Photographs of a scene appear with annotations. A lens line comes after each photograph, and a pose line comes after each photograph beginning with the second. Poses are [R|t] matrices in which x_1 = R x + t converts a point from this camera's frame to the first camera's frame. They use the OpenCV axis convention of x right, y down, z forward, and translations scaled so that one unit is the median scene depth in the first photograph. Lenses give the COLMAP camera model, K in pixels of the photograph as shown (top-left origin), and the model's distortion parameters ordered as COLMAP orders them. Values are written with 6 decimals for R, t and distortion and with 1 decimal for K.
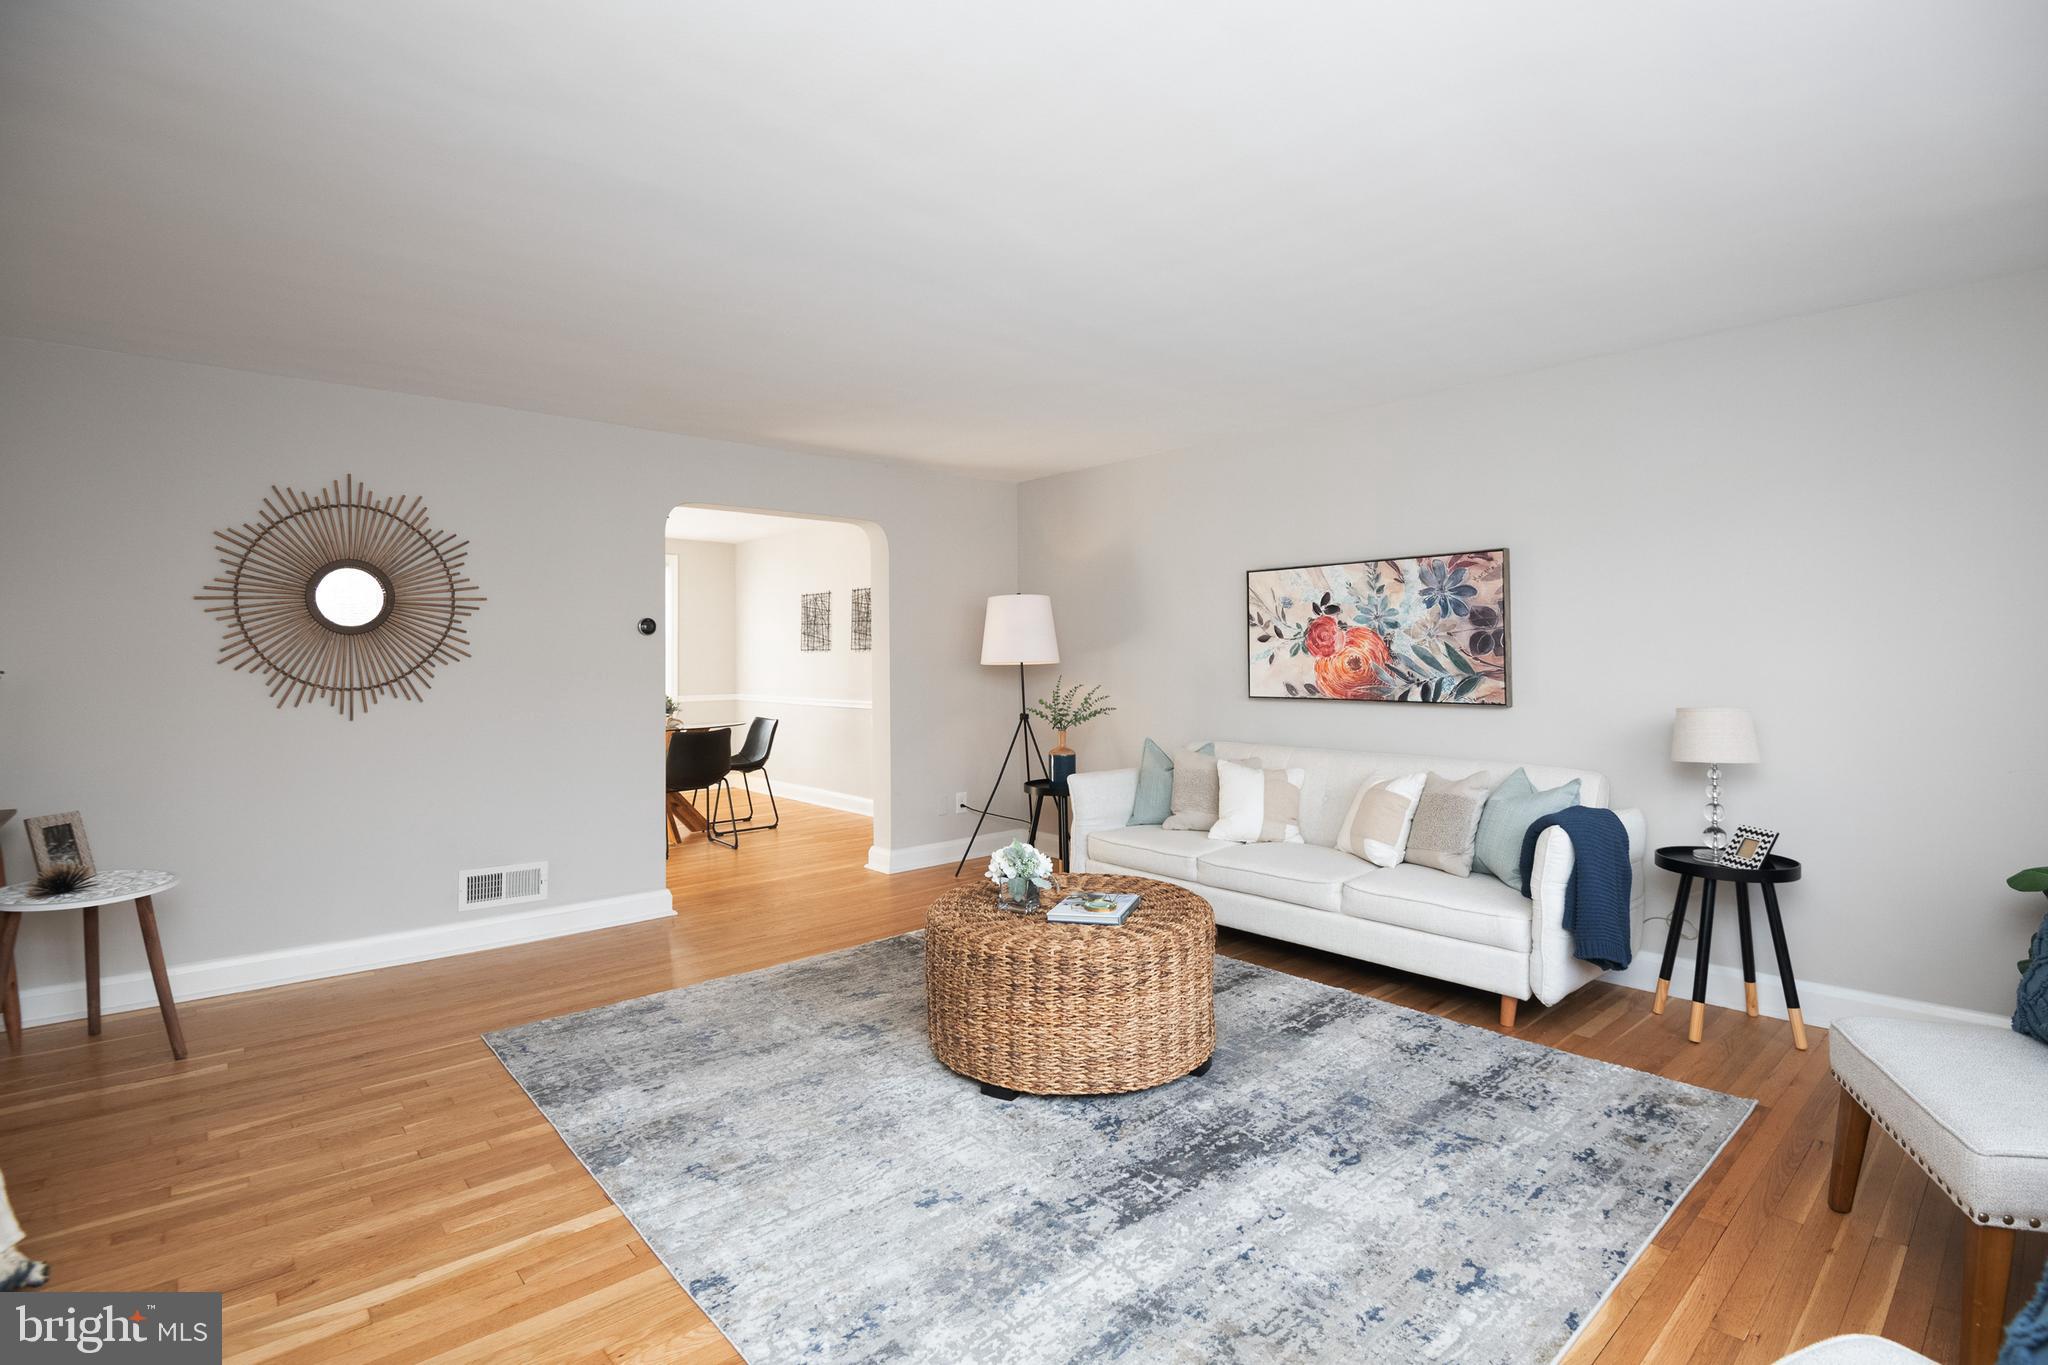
lens RADIAL K [[953.0, 0, 1042.5], [0, 953.0, 661.1], [0, 0, 1]] dist [0.000071, -0.000343]
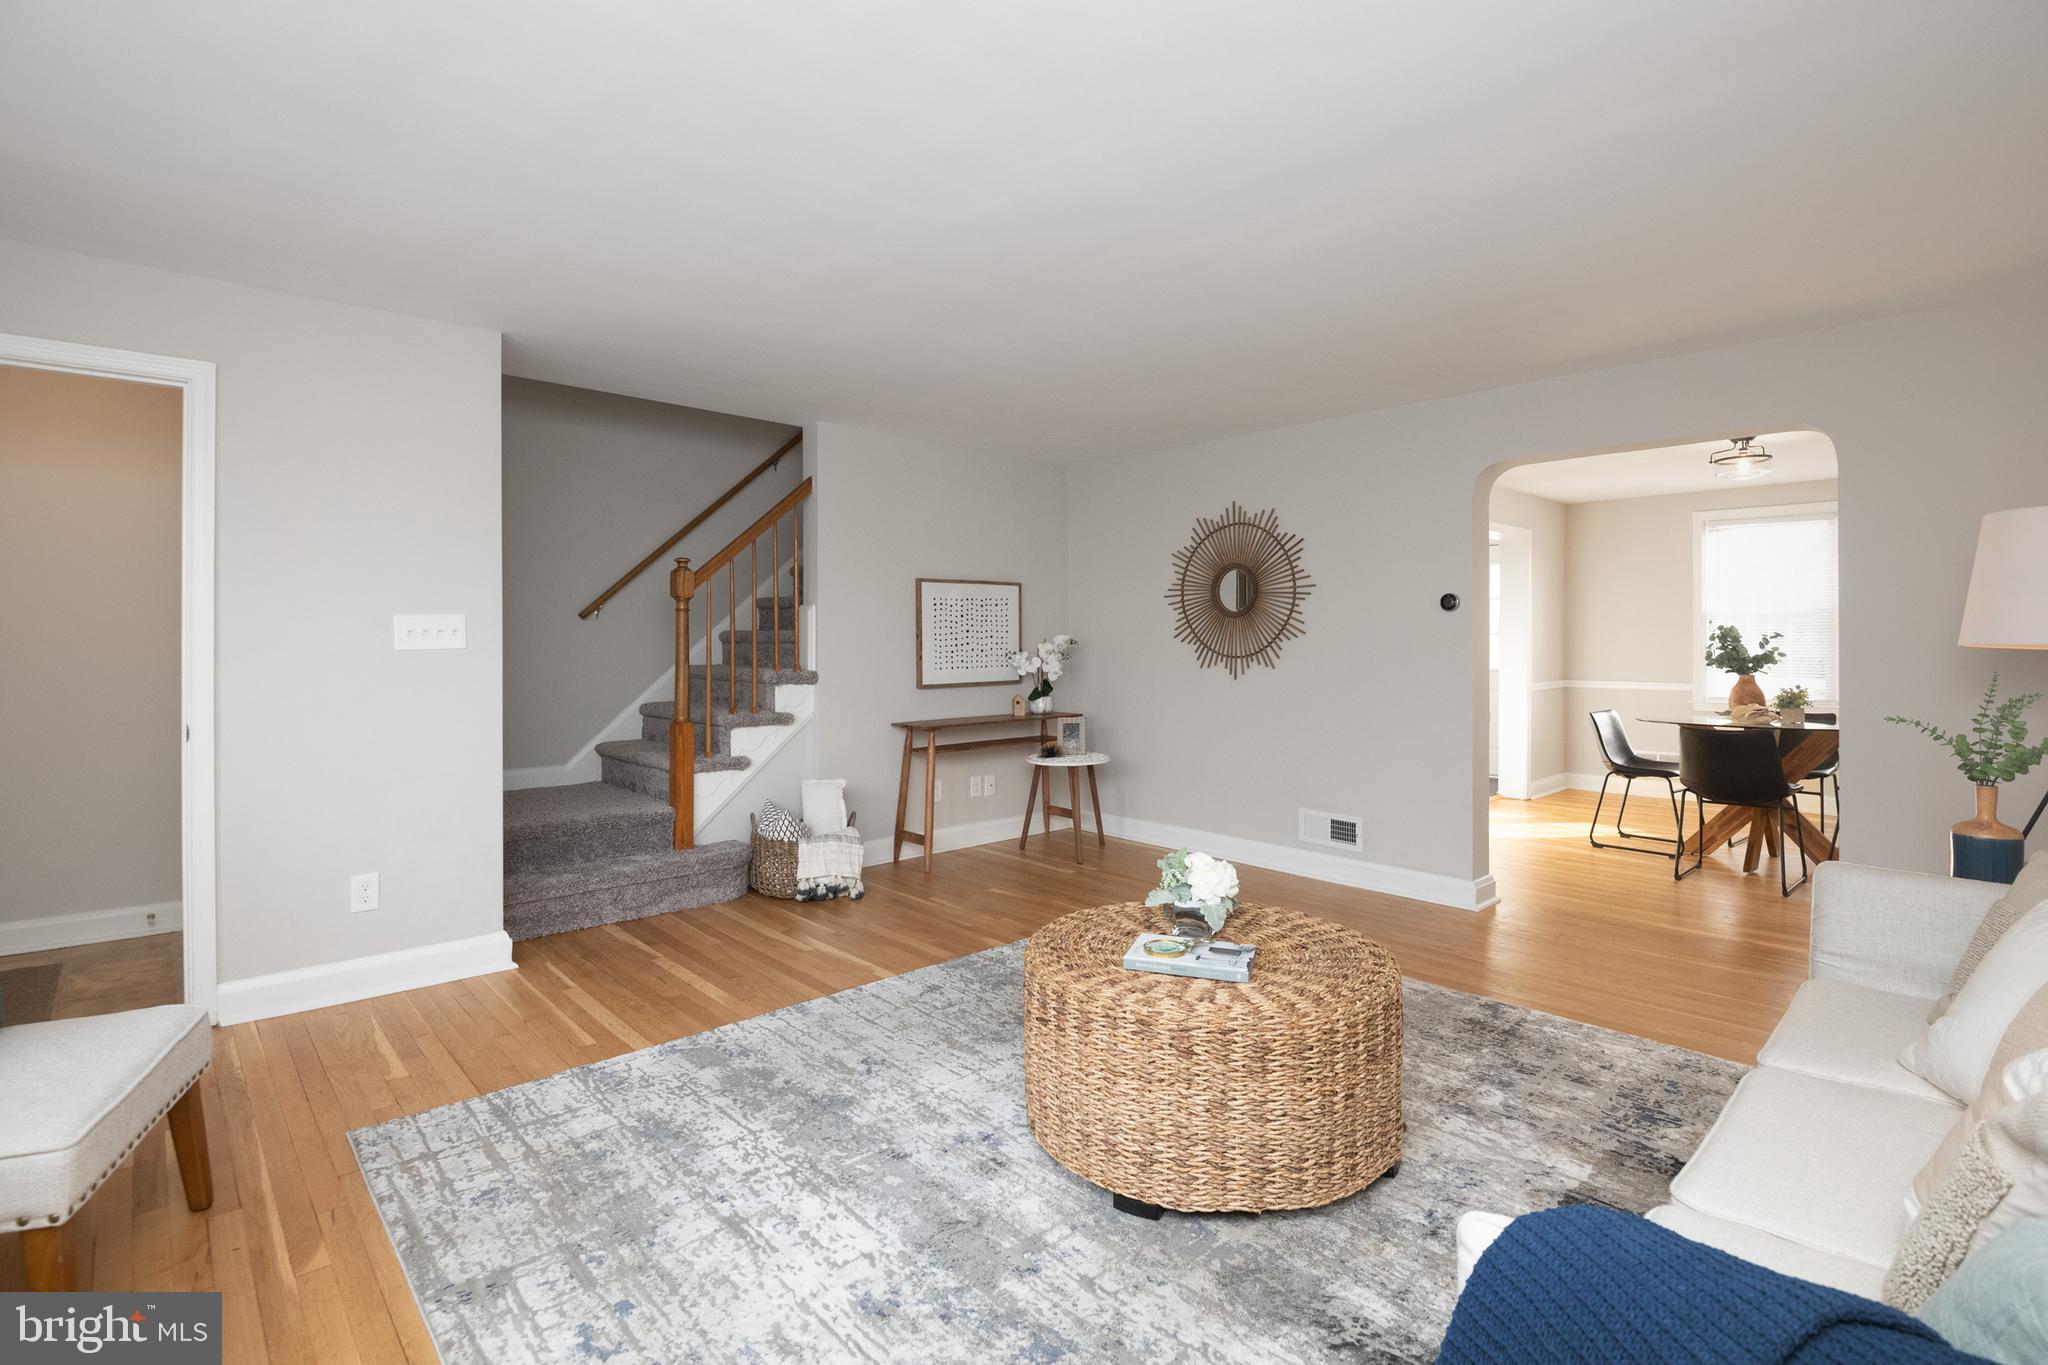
lens RADIAL K [[953.0, 0, 1042.5], [0, 953.0, 661.1], [0, 0, 1]] dist [0.000071, -0.000343]
pose [[0.035103, 0.027812, -0.998997, 0.629049], [-0.007524, 0.999592, 0.027564, -0.000785], [0.999355, 0.006549, 0.035298, 0.655931]]
